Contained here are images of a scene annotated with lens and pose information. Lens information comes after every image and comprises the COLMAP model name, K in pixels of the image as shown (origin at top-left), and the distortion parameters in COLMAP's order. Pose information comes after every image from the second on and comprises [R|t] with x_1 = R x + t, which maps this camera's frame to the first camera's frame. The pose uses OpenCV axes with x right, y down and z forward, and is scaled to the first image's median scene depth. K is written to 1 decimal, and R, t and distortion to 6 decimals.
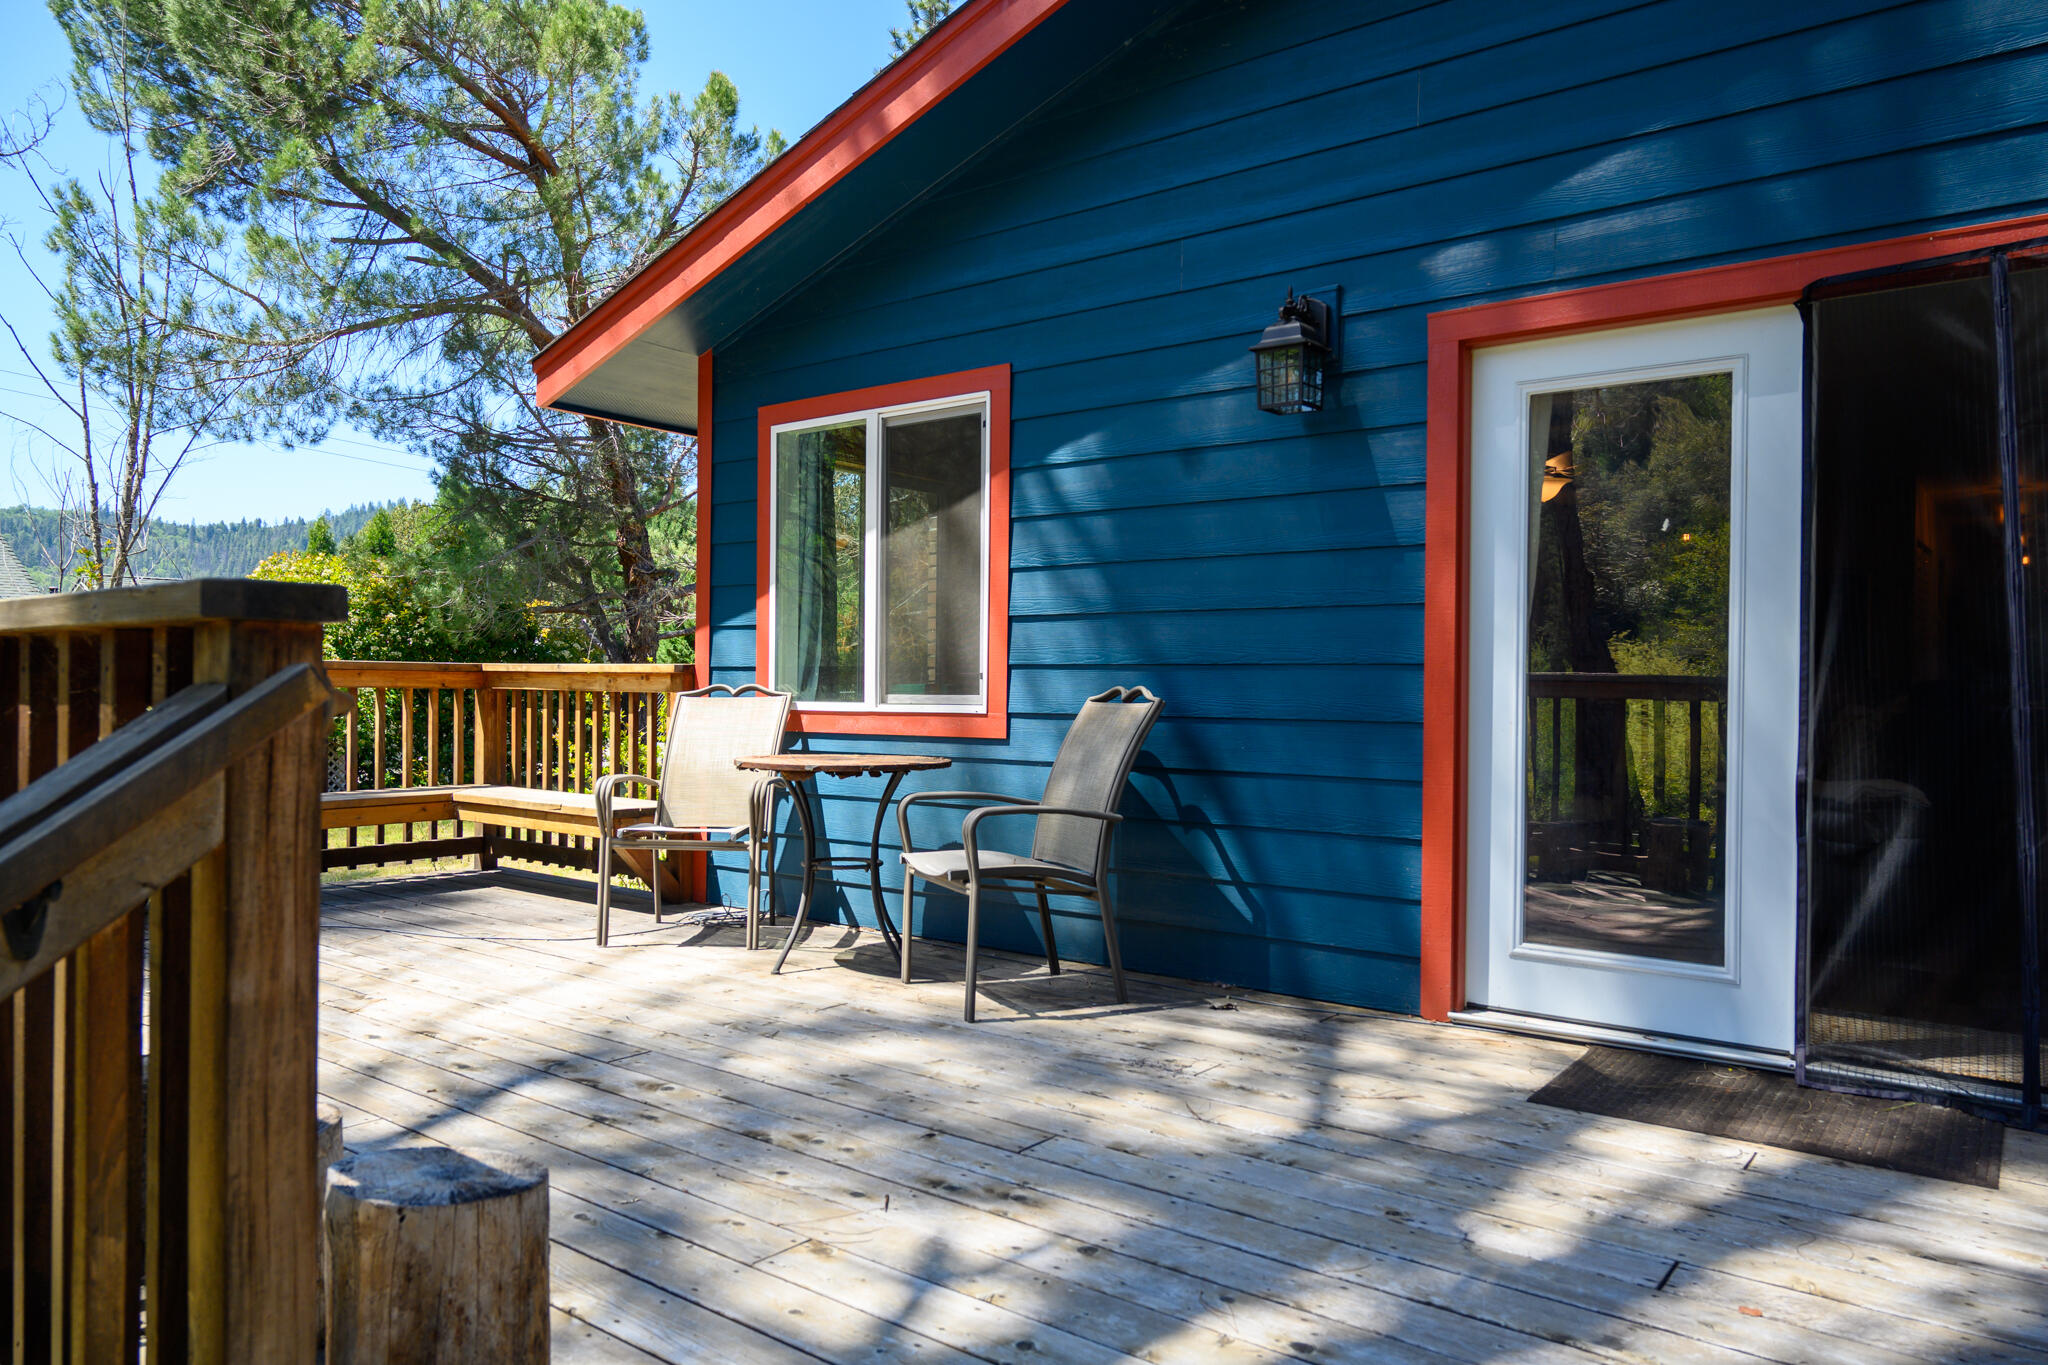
lens RADIAL K [[1364.0, 0, 1021.1], [0, 1364.0, 684.2], [0, 0, 1]] dist [-0.005930, 0.000008]
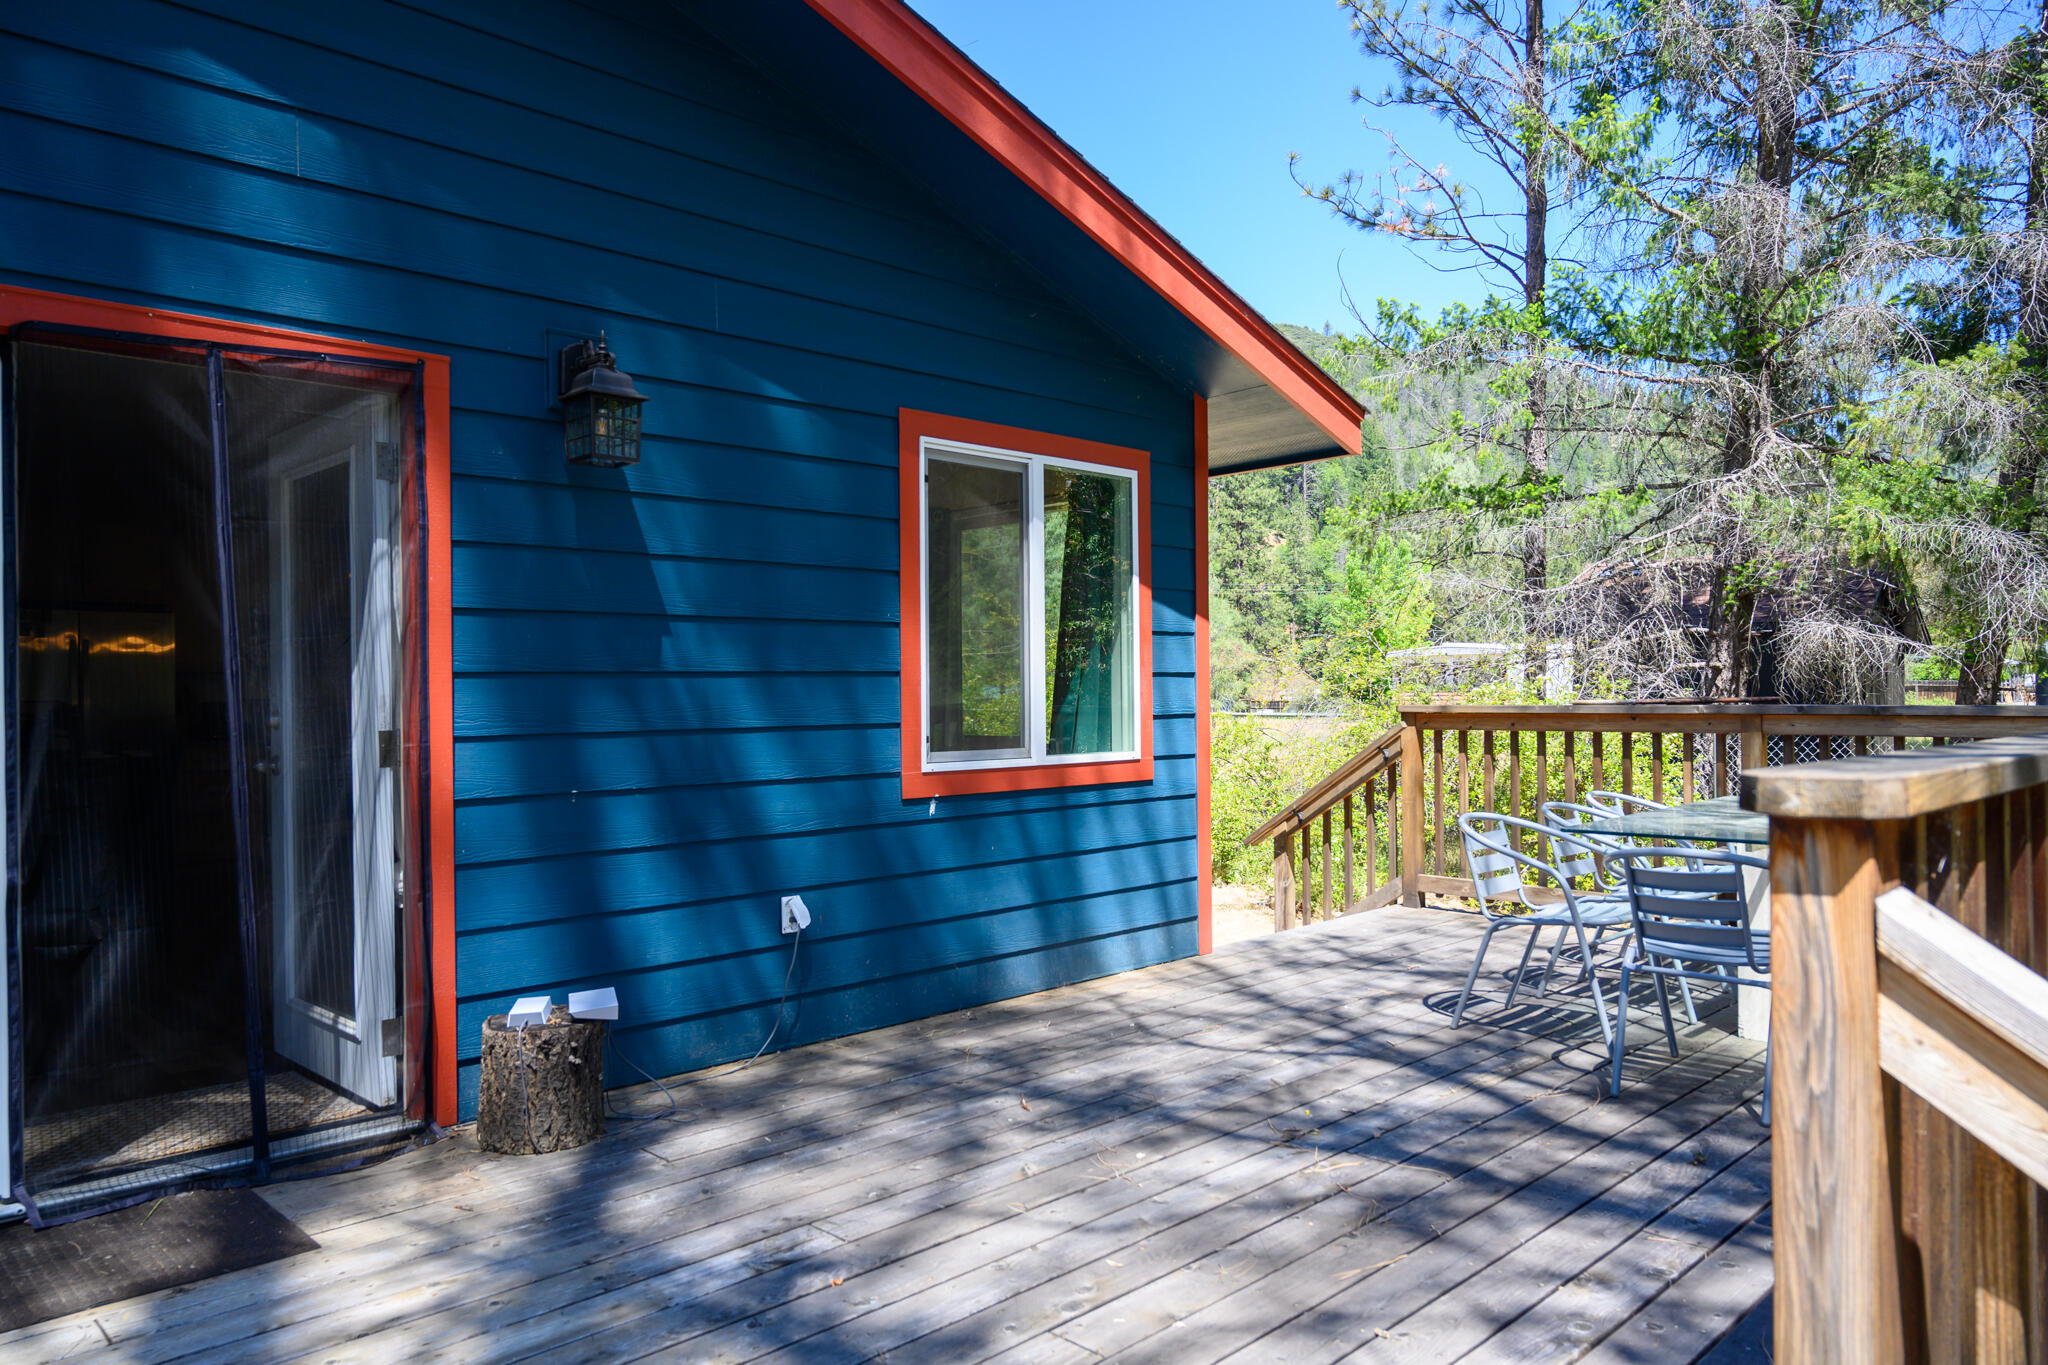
lens RADIAL K [[1364.0, 0, 1021.5], [0, 1364.0, 686.6], [0, 0, 1]] dist [-0.005930, 0.000008]
pose [[0.132676, -0.006003, 0.991141, -0.248206], [0.004163, 0.999976, 0.005499, -0.069294], [-0.991151, 0.003396, 0.132698, 0.277925]]
